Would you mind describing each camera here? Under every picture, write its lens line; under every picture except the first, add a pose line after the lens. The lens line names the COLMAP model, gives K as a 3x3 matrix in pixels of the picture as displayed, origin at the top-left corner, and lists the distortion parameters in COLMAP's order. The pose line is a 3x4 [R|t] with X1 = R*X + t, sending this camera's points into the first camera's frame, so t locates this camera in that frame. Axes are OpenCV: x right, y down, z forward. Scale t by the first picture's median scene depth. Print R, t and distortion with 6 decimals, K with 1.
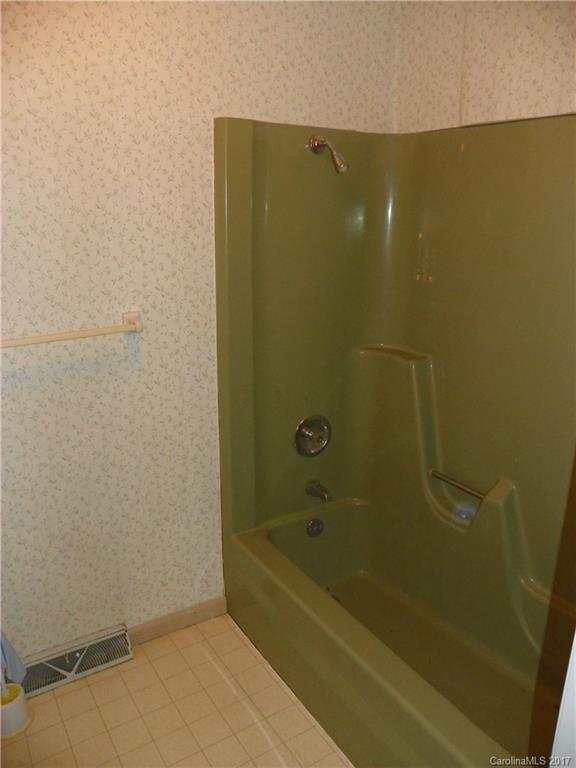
lens RADIAL K [[605.0, 0, 286.9], [0, 605.0, 367.0], [0, 0, 1]] dist [-0.086814, 0.005603]
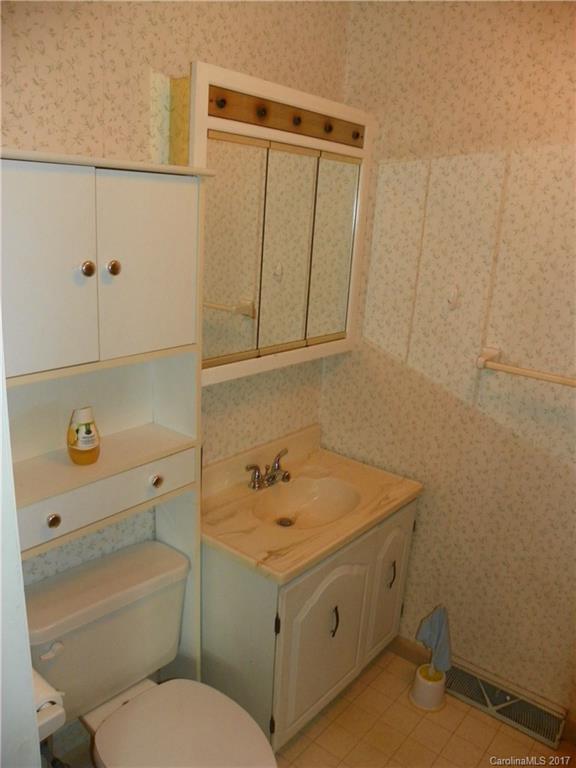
lens RADIAL K [[606.8, 0, 288.0], [0, 606.8, 384.0], [0, 0, 1]] dist [-0.139482, 0.092478]
pose [[0.322455, 0.272193, -0.906606, 0.320361], [-0.321072, 0.932437, 0.165752, -0.054001], [0.890469, 0.237638, 0.388062, 0.198441]]
